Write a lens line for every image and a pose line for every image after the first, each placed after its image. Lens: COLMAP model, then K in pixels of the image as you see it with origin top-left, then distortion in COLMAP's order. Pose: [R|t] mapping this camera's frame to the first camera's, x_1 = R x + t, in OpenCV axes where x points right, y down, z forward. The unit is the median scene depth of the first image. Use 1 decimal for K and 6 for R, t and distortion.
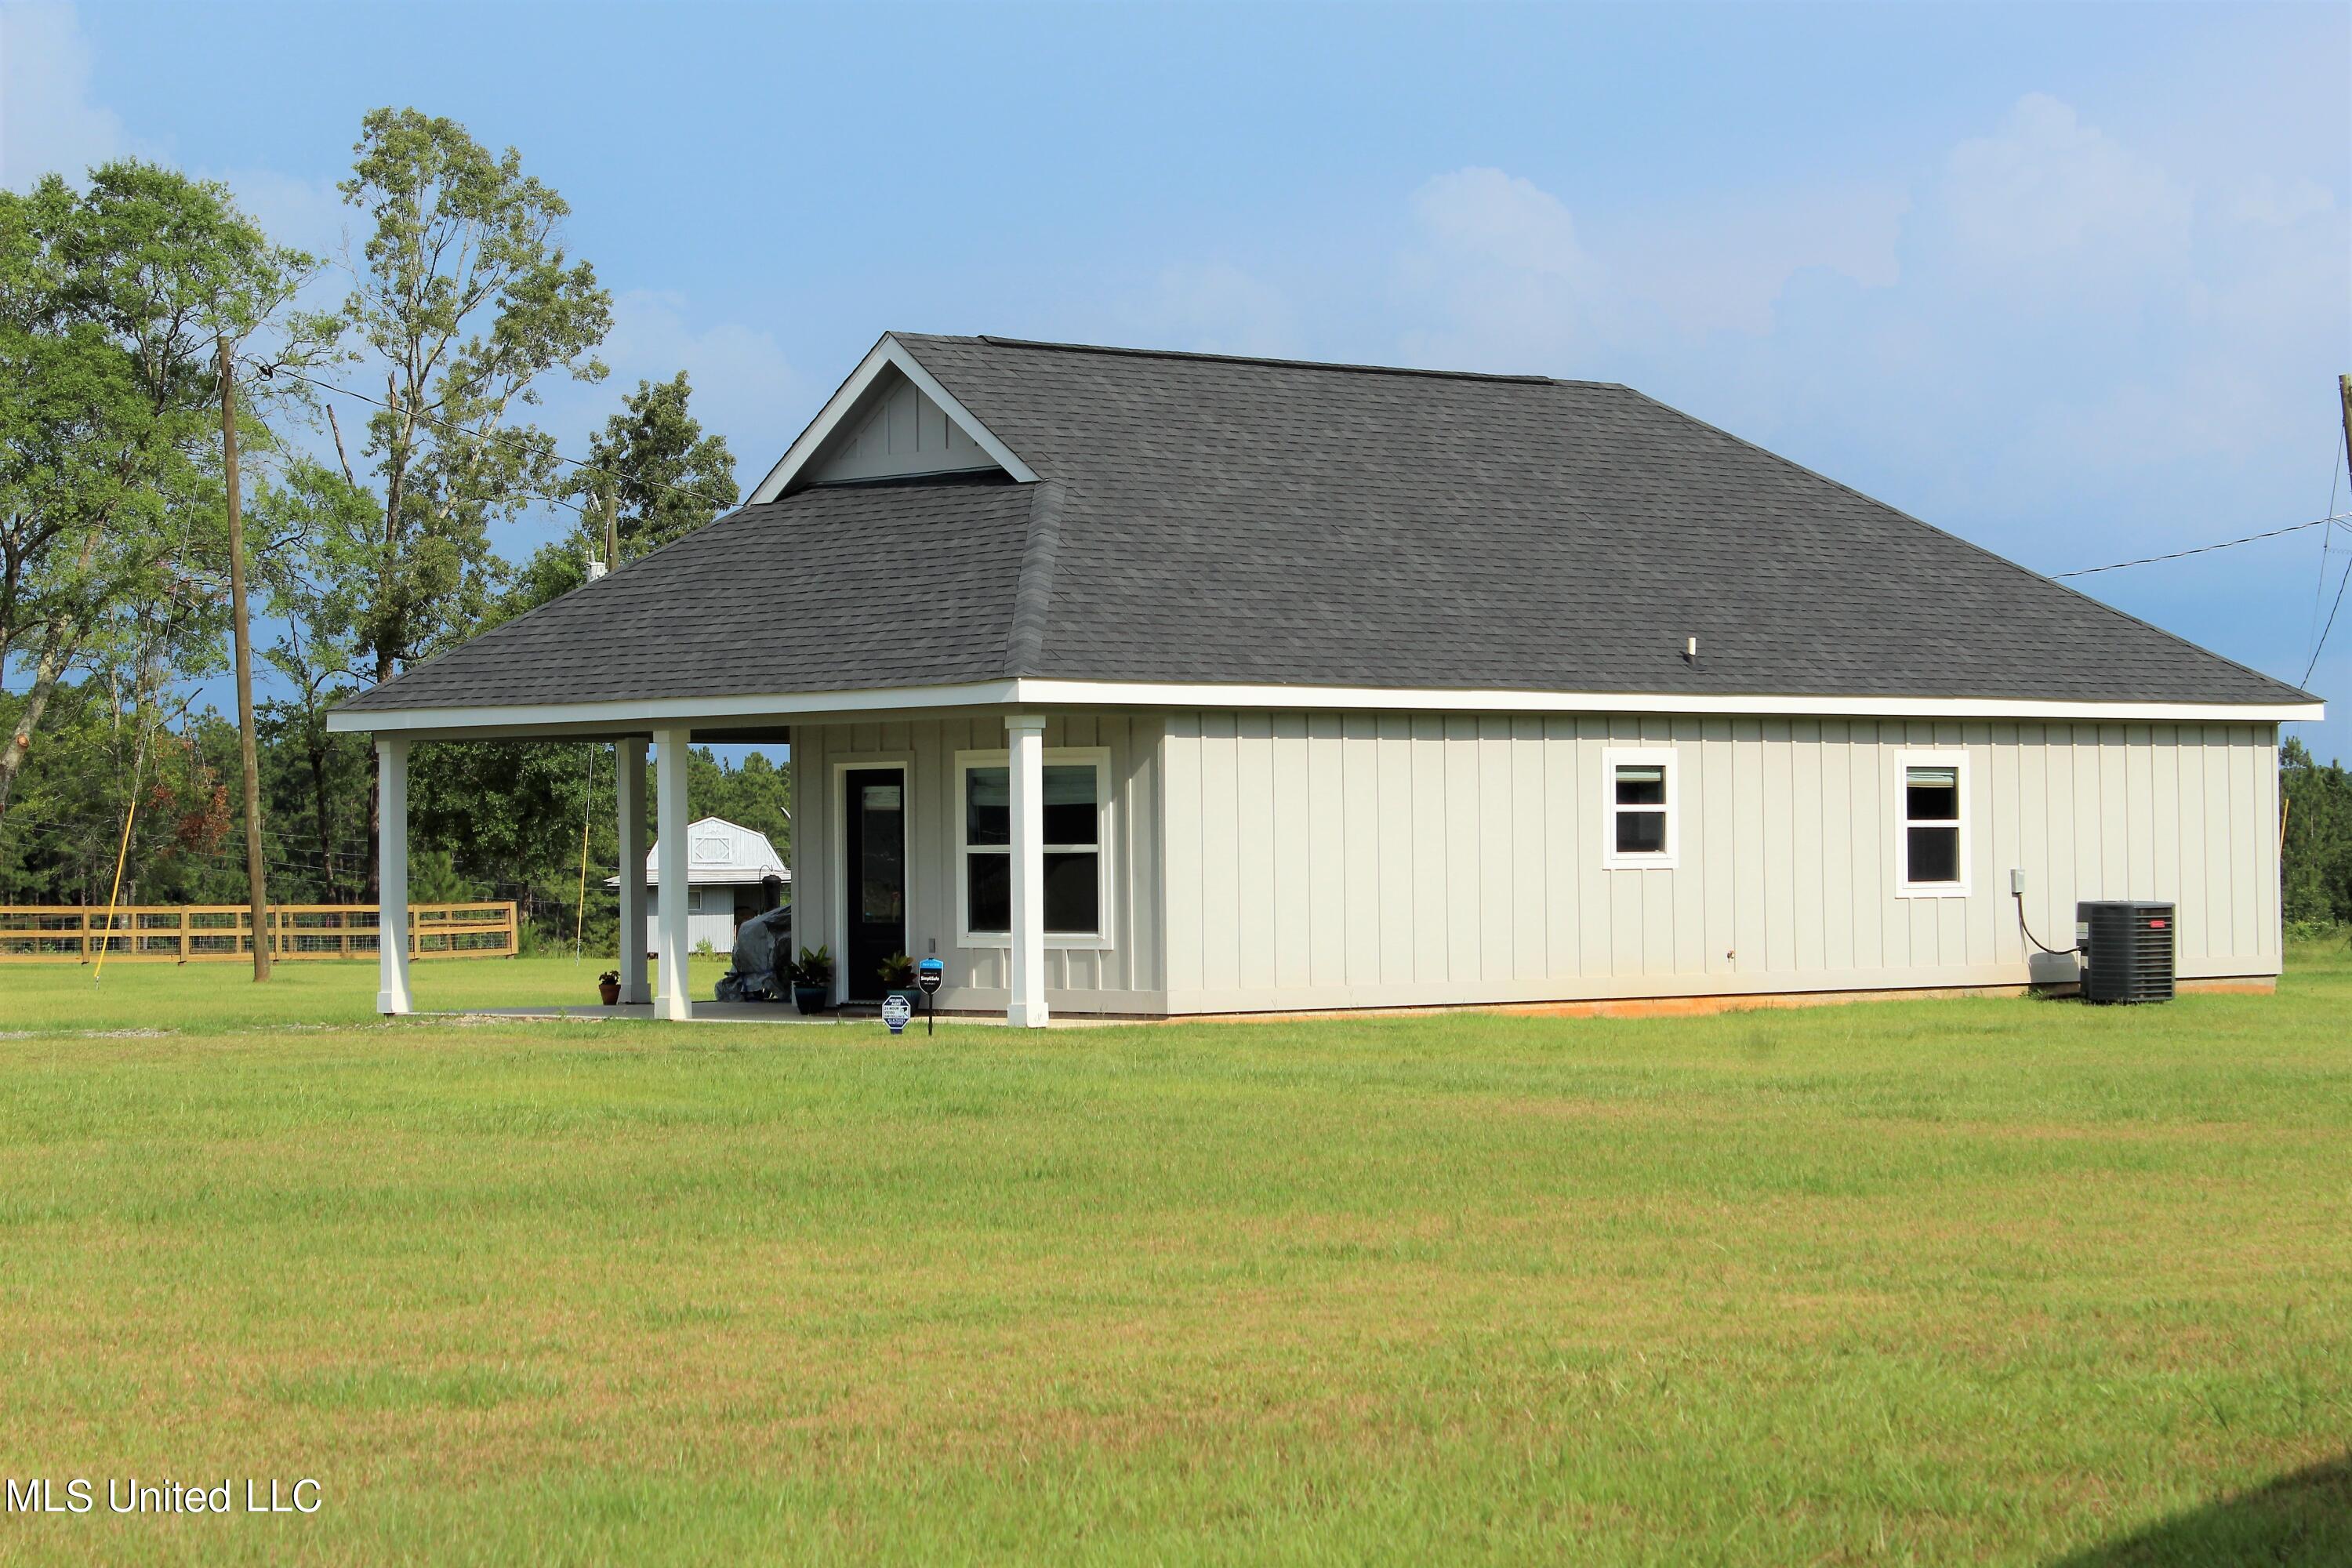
lens RADIAL K [[5506.8, 0, 1176.6], [0, 5506.8, 782.9], [0, 0, 1]] dist [0.089723, 0.000000]
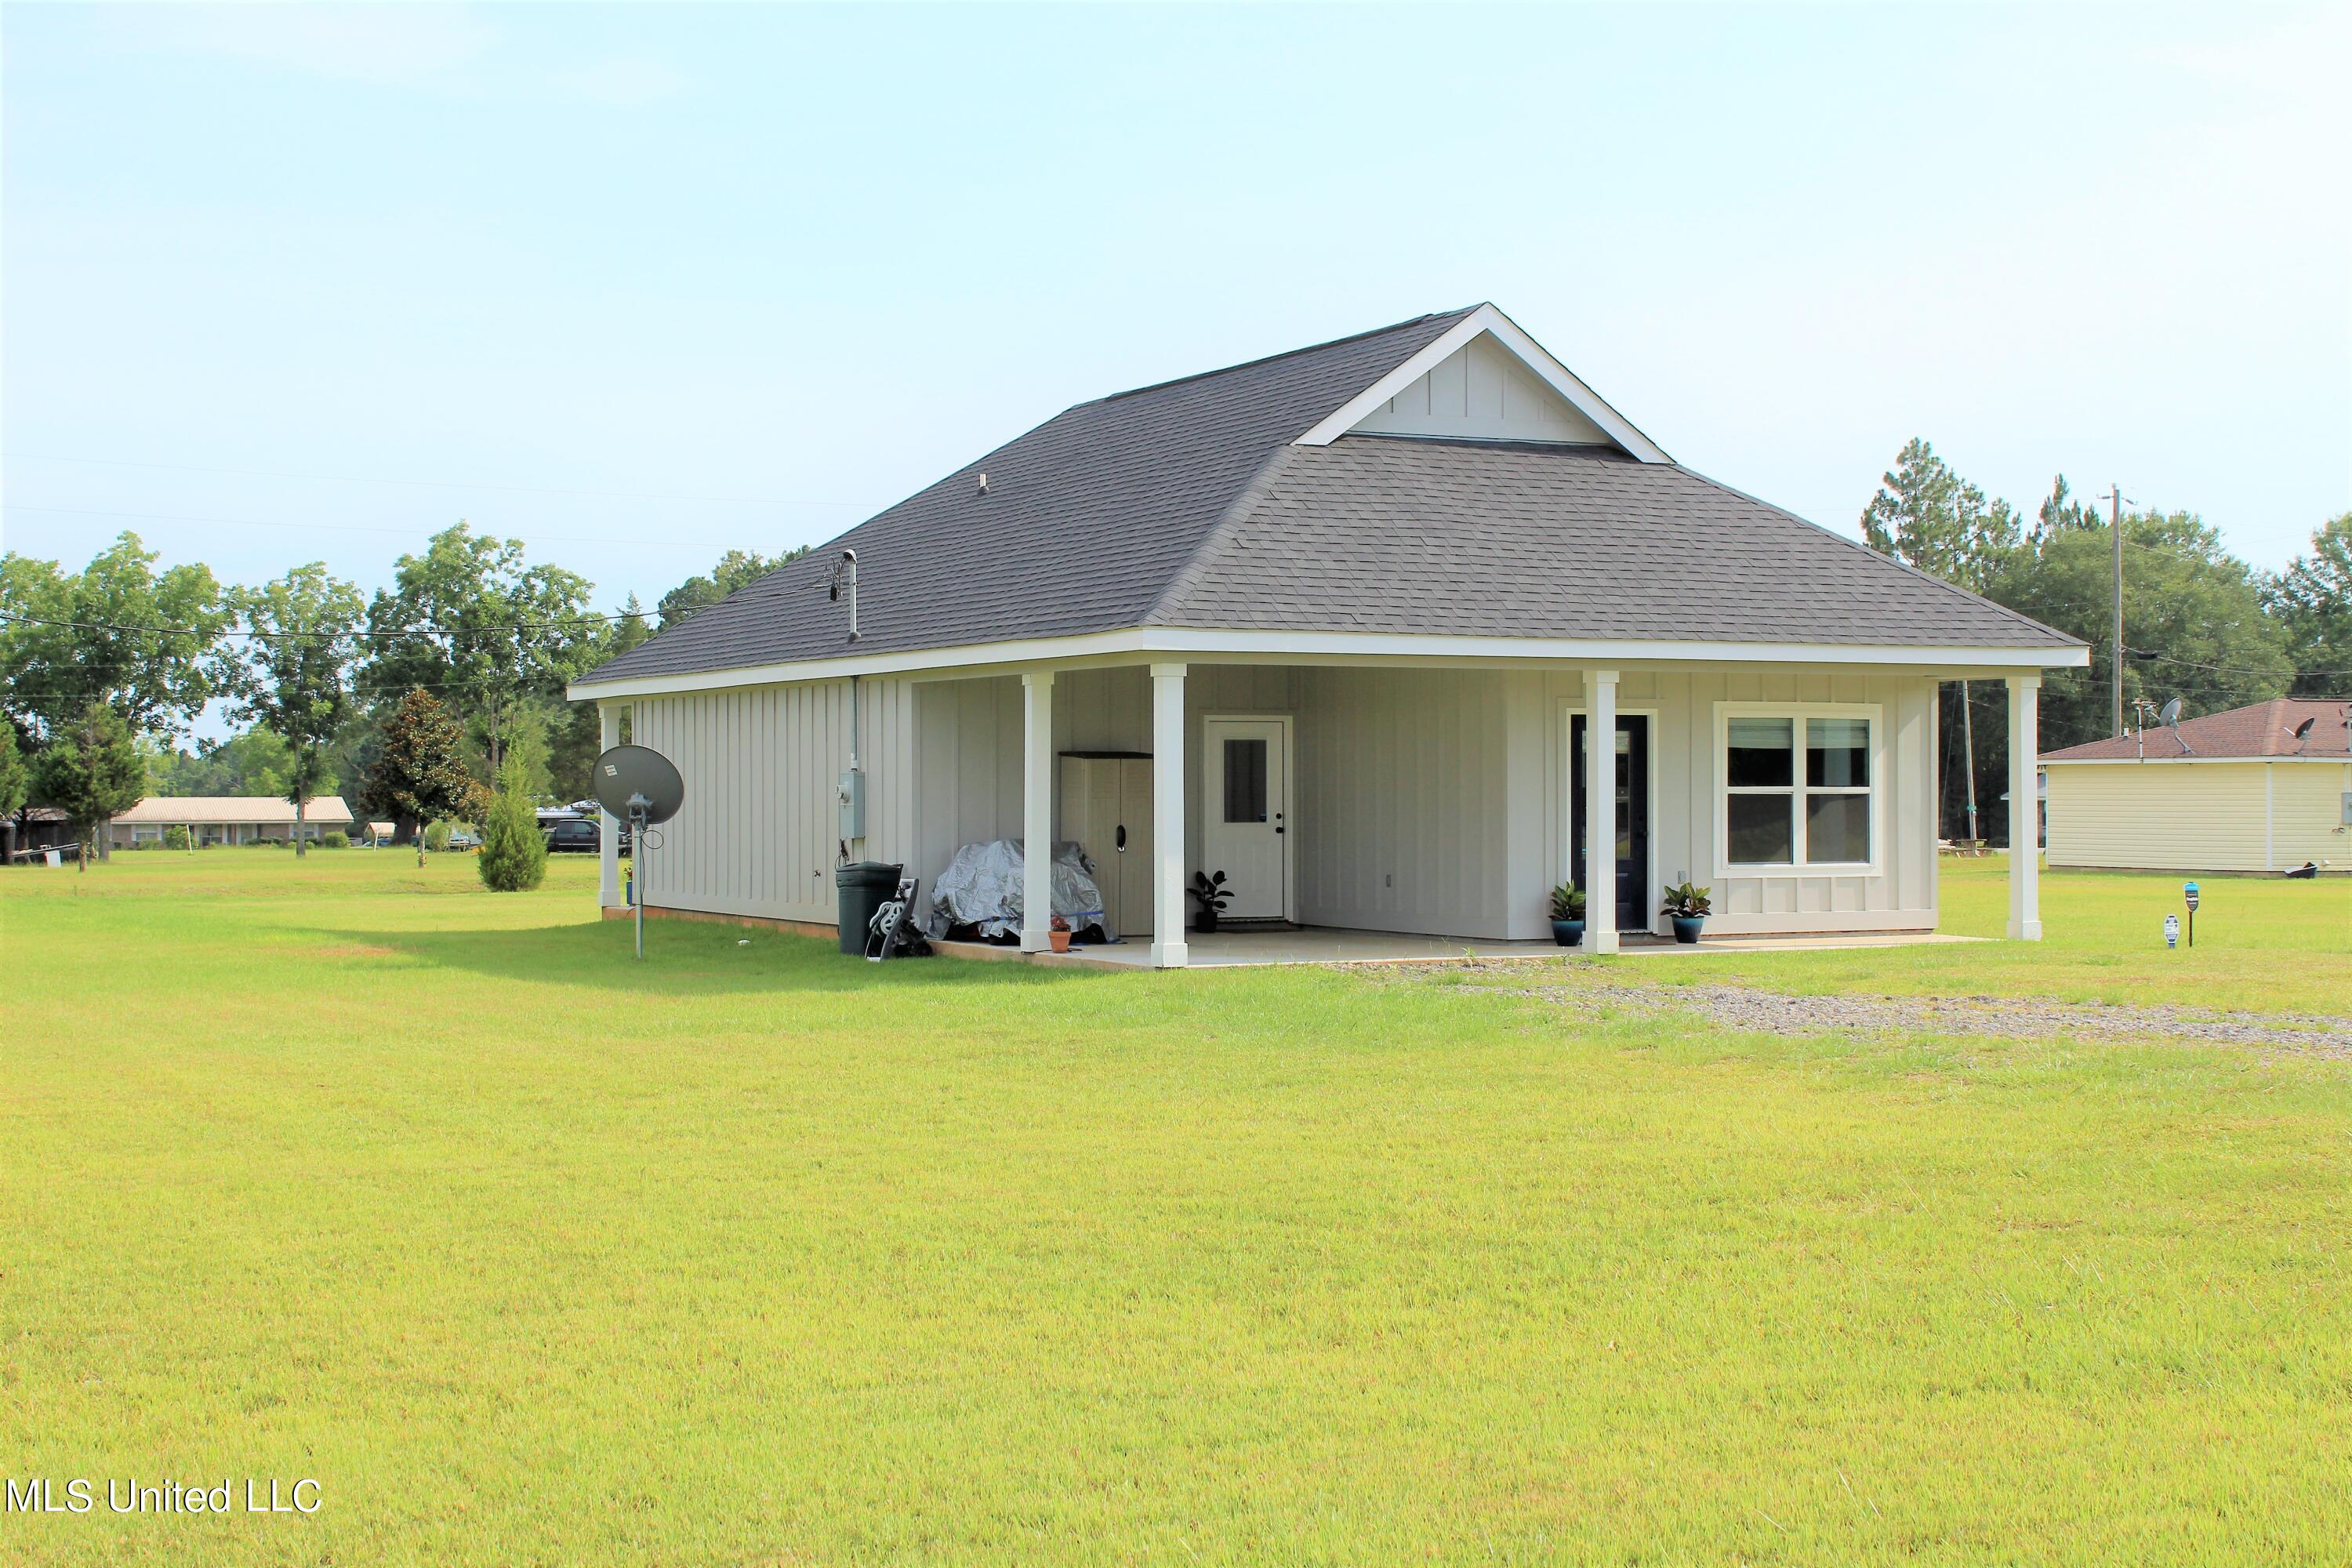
lens RADIAL K [[3441.5, 0, 1170.8], [0, 3441.5, 766.1], [0, 0, 1]] dist [-0.073338, 0.000000]
pose [[0.244232, 0.016657, 0.969574, -0.718188], [-0.013378, 0.999815, -0.013806, 0.017724], [-0.969625, -0.009599, 0.244410, 0.913233]]
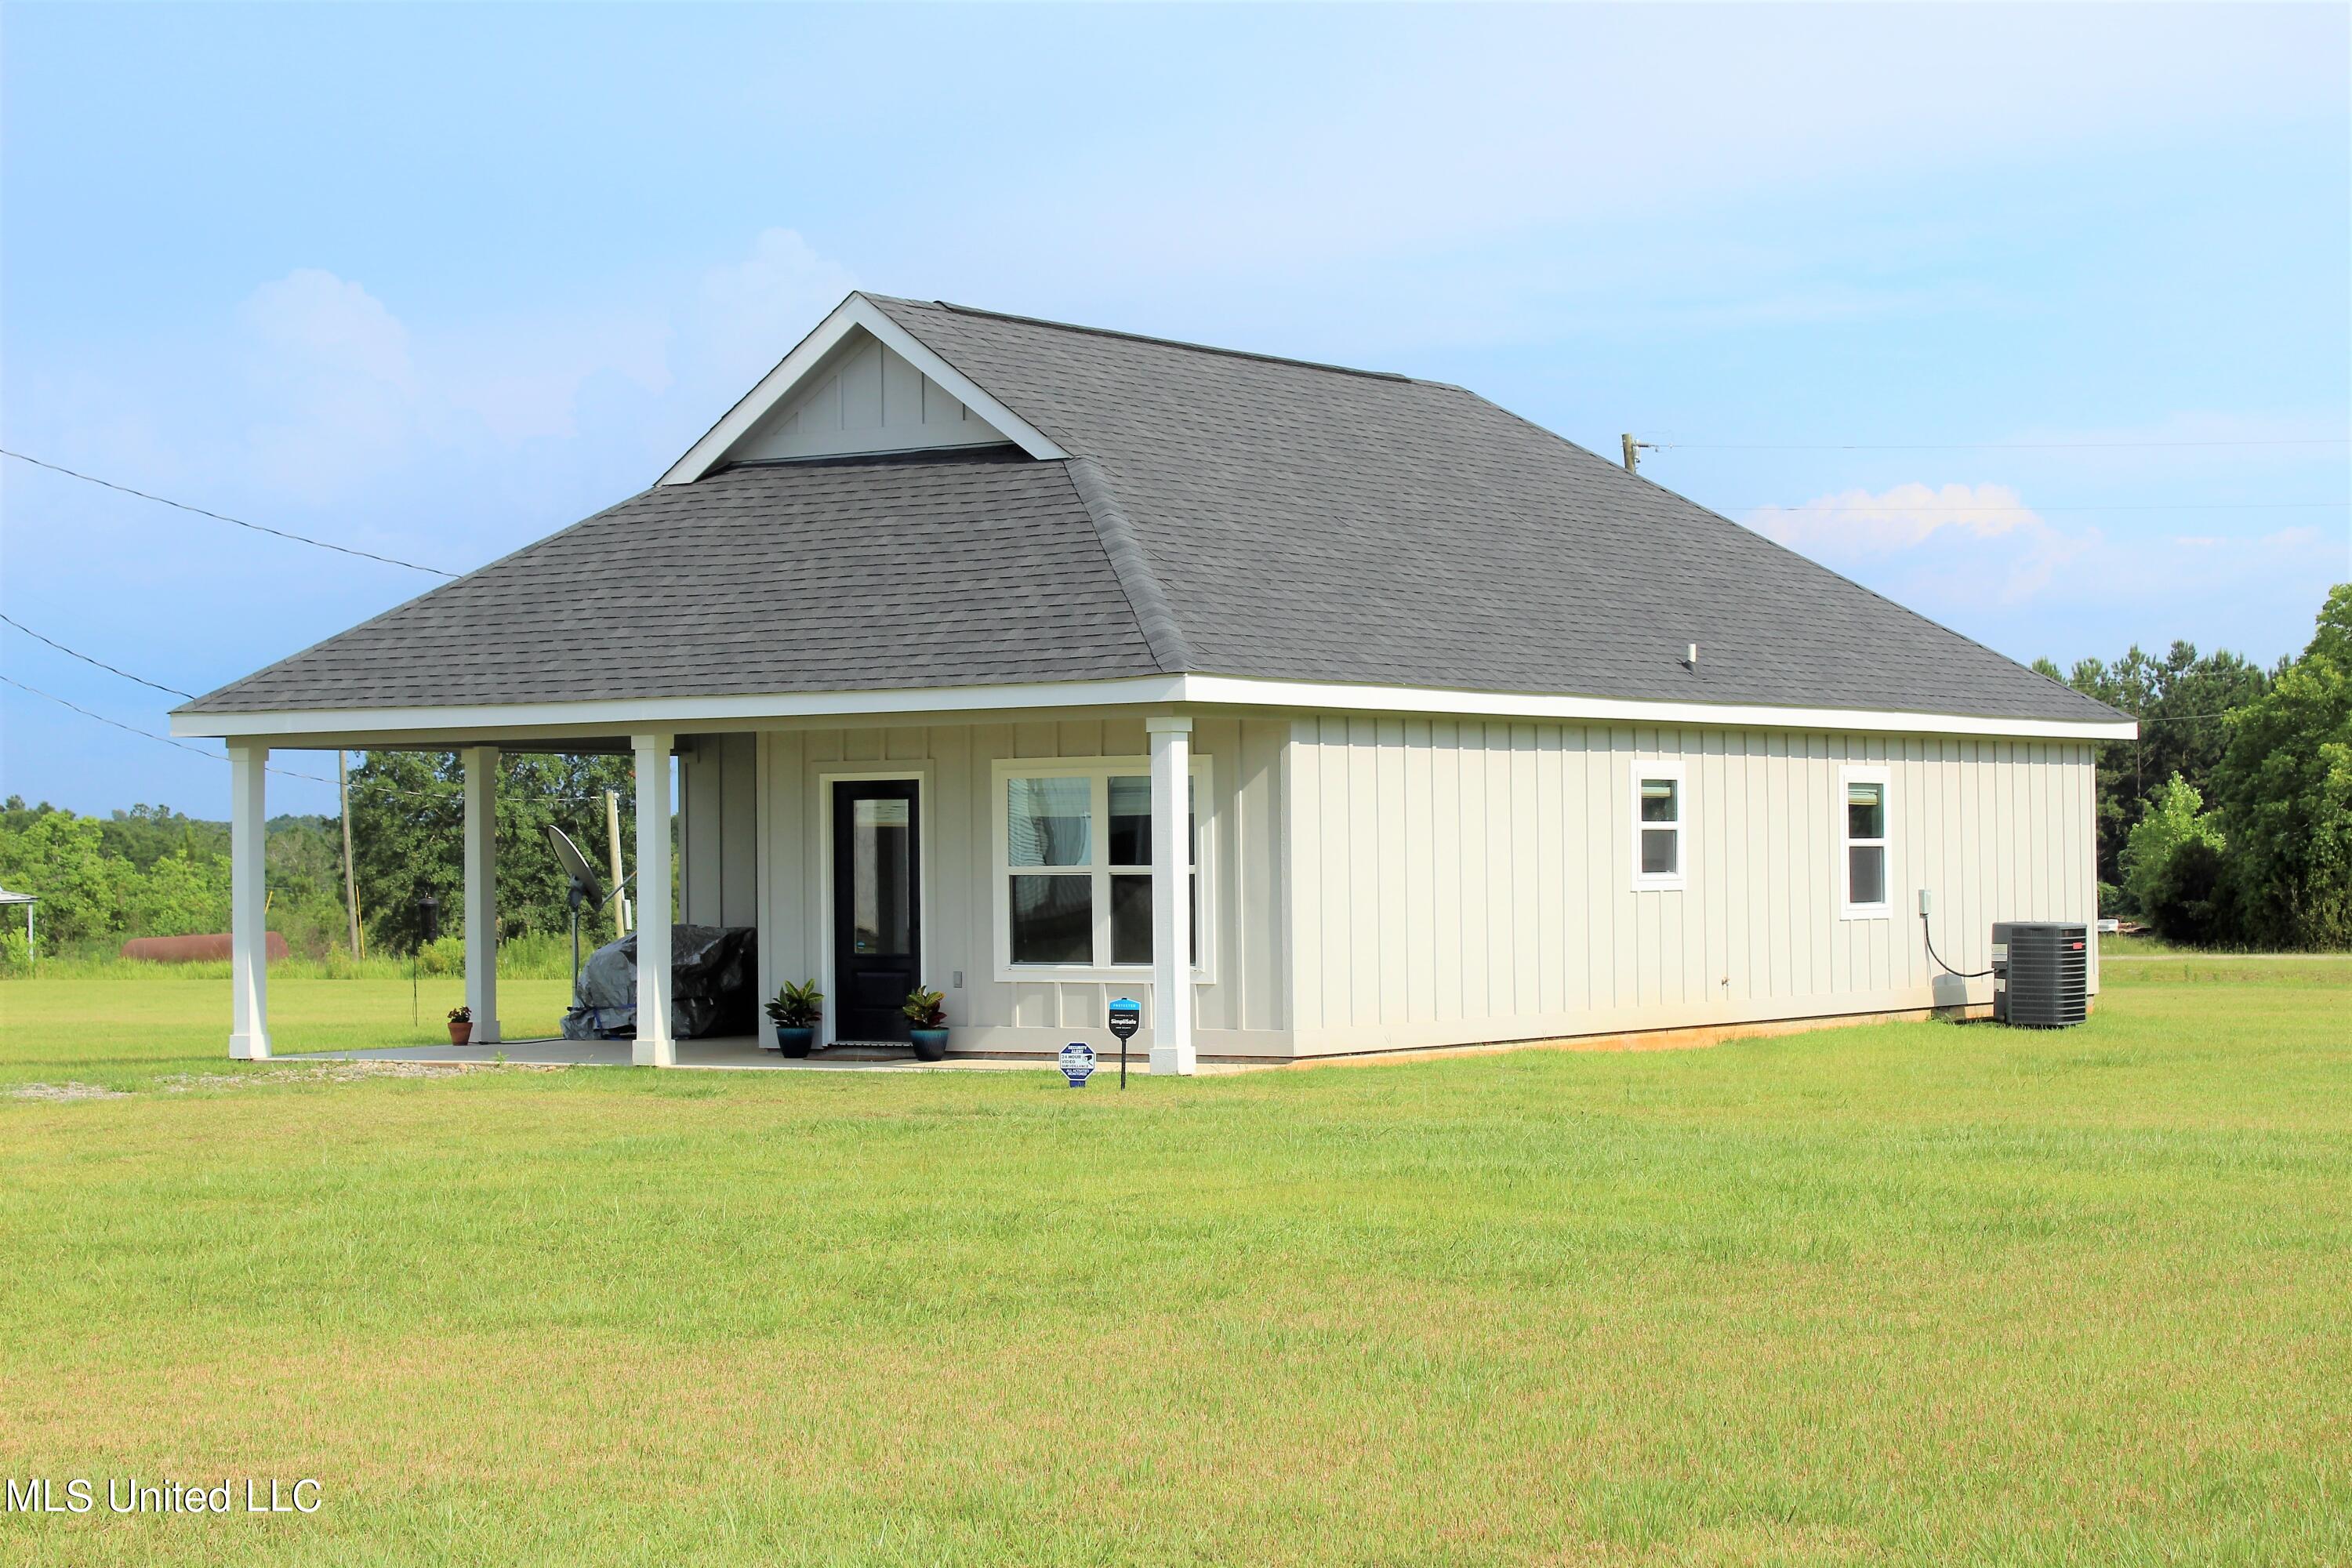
lens RADIAL K [[4649.3, 0, 1179.6], [0, 4649.3, 781.5], [0, 0, 1]] dist [-0.050726, 0.000000]
pose [[0.969950, 0.003112, 0.243284, -0.187694], [-0.001433, 0.999974, -0.007078, 0.002892], [-0.243300, 0.006517, 0.969929, 0.261877]]
